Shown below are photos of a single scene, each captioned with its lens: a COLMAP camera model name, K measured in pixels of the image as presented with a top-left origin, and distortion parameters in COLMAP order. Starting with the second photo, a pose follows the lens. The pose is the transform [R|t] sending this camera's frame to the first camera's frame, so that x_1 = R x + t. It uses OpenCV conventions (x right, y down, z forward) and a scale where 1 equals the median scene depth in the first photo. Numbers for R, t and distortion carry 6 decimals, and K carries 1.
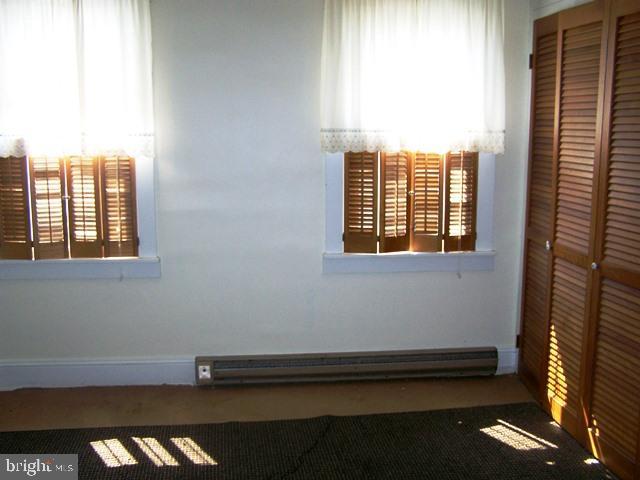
lens RADIAL K [[748.5, 0, 311.5], [0, 748.5, 241.4], [0, 0, 1]] dist [-0.186076, 0.441662]
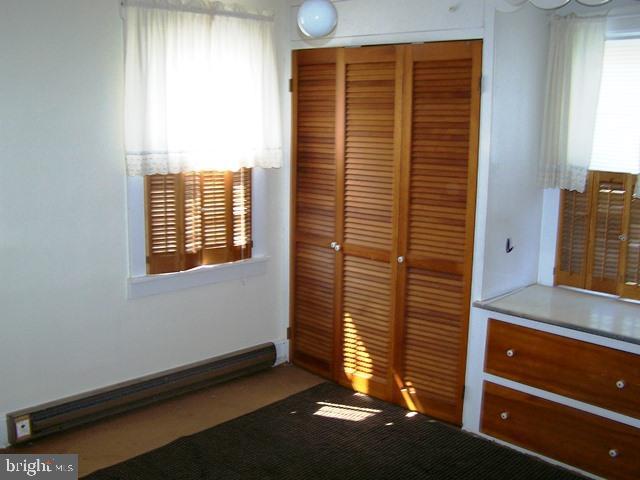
lens RADIAL K [[748.5, 0, 311.5], [0, 748.5, 241.4], [0, 0, 1]] dist [-0.186076, 0.441662]
pose [[0.772943, -0.102846, 0.626084, -0.421035], [0.097824, 0.994293, 0.042561, -0.052244], [-0.626888, 0.028348, 0.778593, 0.097988]]
